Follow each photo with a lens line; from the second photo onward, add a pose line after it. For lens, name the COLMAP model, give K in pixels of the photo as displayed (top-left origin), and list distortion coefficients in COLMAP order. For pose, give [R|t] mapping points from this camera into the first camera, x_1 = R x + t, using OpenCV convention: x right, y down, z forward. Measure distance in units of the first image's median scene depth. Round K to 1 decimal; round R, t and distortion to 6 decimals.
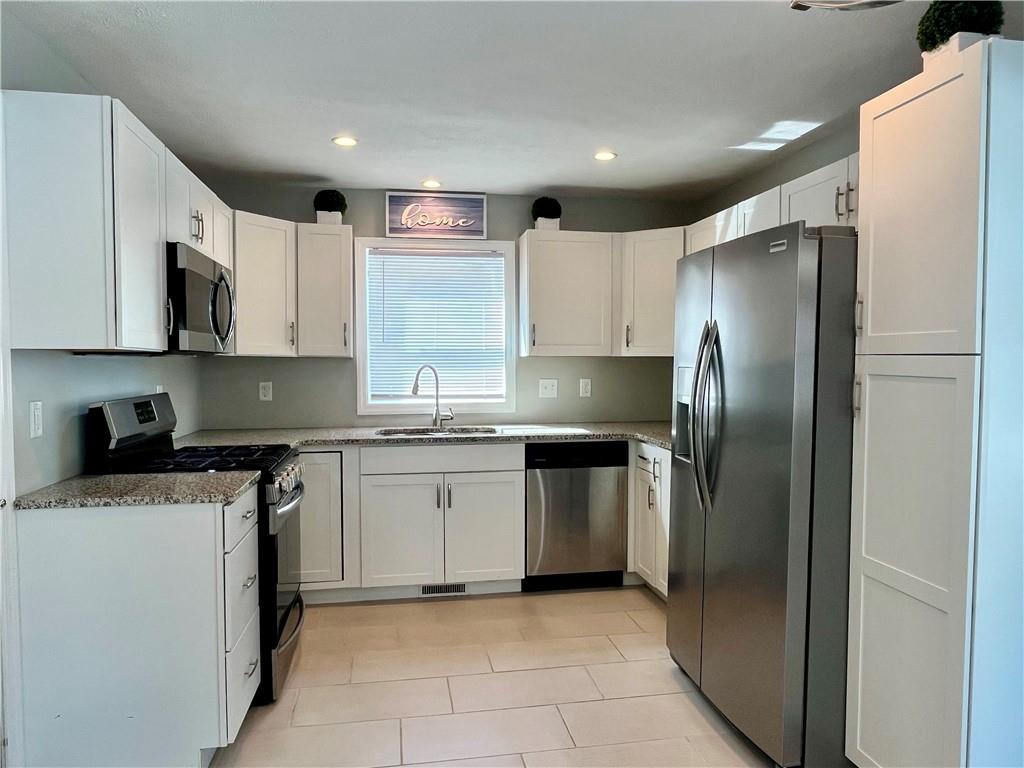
lens RADIAL K [[689.2, 0, 516.8], [0, 689.2, 387.4], [0, 0, 1]] dist [-0.000443, 0.000135]
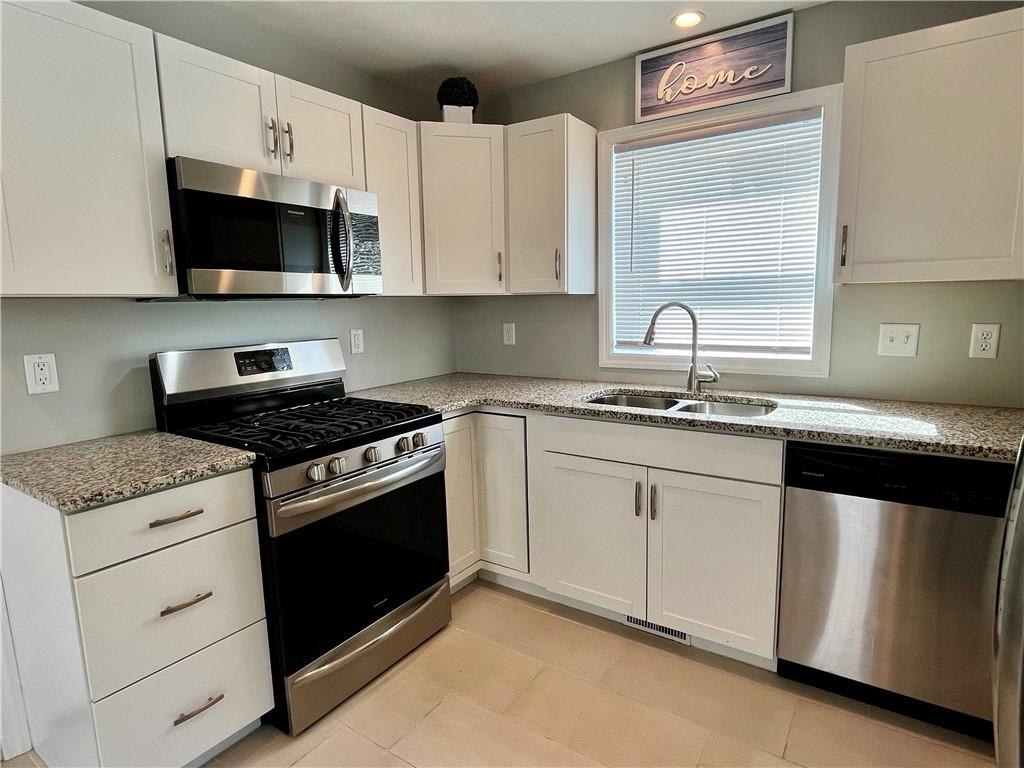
lens RADIAL K [[577.8, 0, 512.0], [0, 577.8, 384.0], [0, 0, 1]] dist [-0.000669, -0.001288]
pose [[0.714763, 0.087421, -0.693882, 0.174715], [-0.004861, 0.992754, 0.120068, -0.021070], [0.699350, -0.082447, 0.710008, 0.498654]]
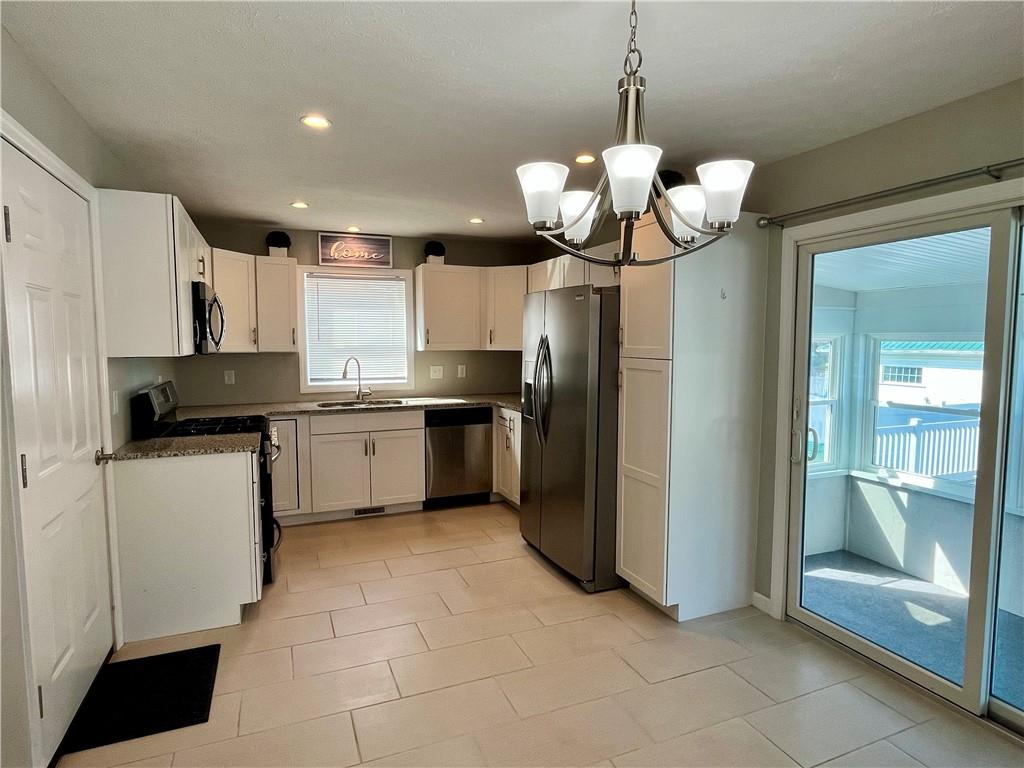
lens RADIAL K [[565.5, 0, 512.0], [0, 565.5, 384.0], [0, 0, 1]] dist [0.000821, -0.000929]
pose [[0.976675, -0.017024, 0.214047, -0.062882], [0.009437, 0.999292, 0.036416, -0.017693], [-0.214516, -0.033547, 0.976144, -0.227142]]
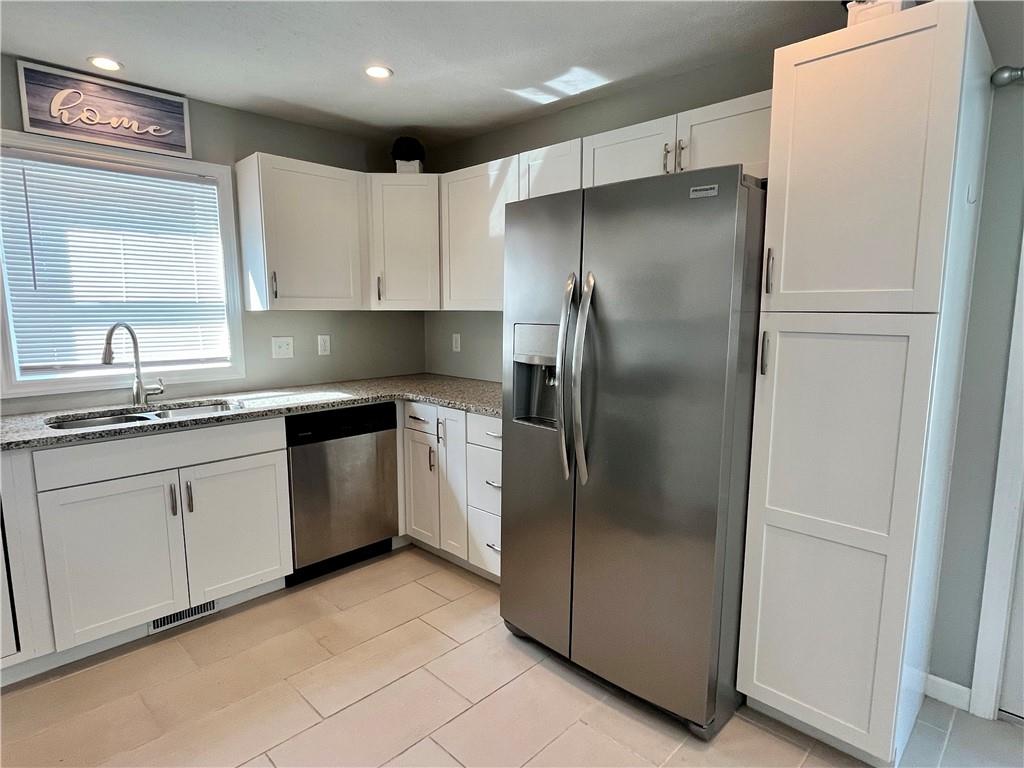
lens RADIAL K [[565.5, 0, 512.0], [0, 565.5, 384.0], [0, 0, 1]] dist [0.000821, -0.000929]
pose [[0.815007, -0.076481, 0.574381, -0.150625], [0.024849, 0.994952, 0.097222, -0.016994], [-0.578918, -0.064964, 0.812794, 0.286640]]
